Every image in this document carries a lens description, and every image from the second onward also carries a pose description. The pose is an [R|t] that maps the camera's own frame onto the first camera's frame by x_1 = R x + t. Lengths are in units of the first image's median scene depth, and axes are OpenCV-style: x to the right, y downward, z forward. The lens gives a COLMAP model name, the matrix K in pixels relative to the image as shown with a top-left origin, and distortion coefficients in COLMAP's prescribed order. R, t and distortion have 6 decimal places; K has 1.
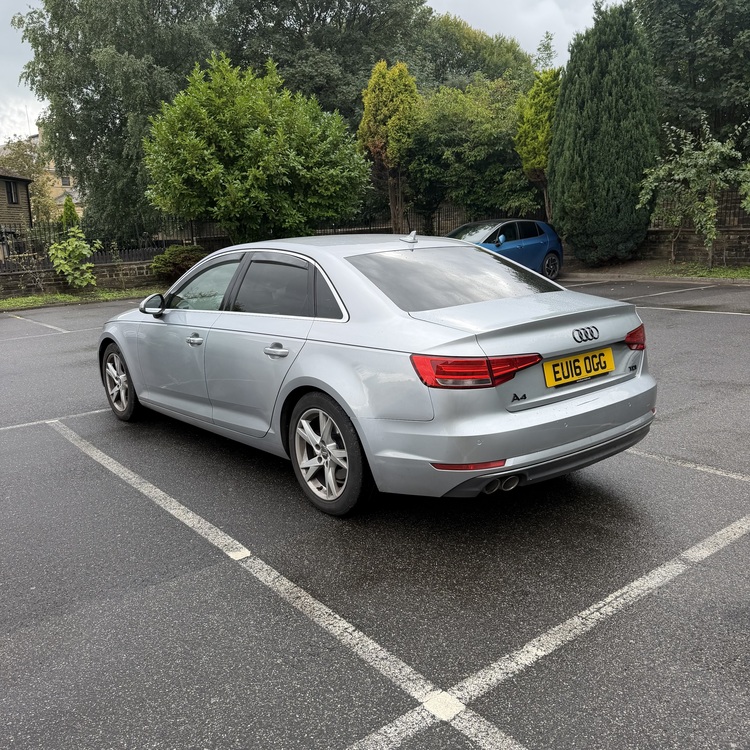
lens RADIAL K [[551.2, 0, 375.0], [0, 551.2, 375.0], [0, 0, 1]] dist [0.095394, -0.004303]
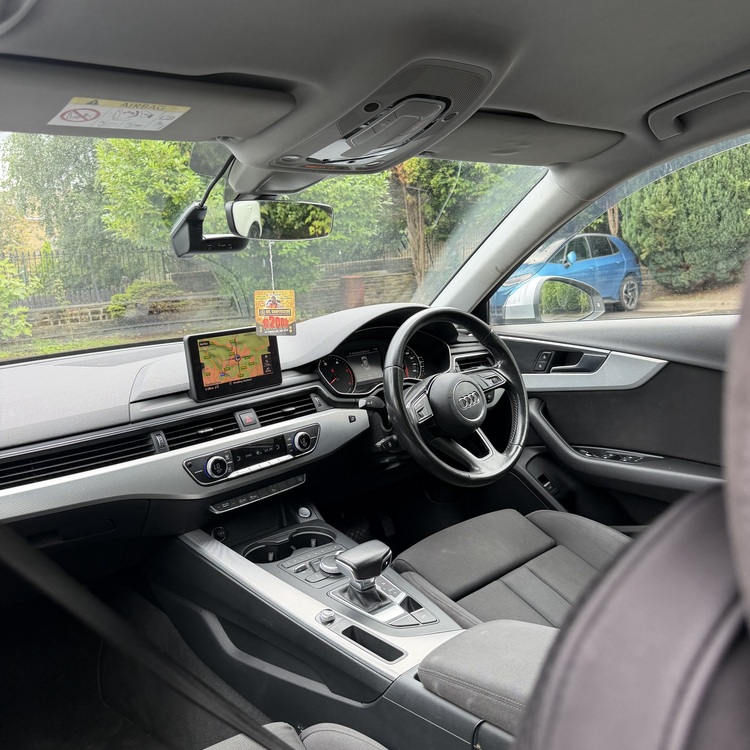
lens RADIAL K [[551.2, 0, 375.0], [0, 551.2, 375.0], [0, 0, 1]] dist [0.095394, -0.004303]
pose [[0.999533, -0.029423, 0.008277, -0.041513], [0.029959, 0.996759, -0.074656, -0.034161], [-0.006053, 0.074869, 0.997175, 0.230973]]
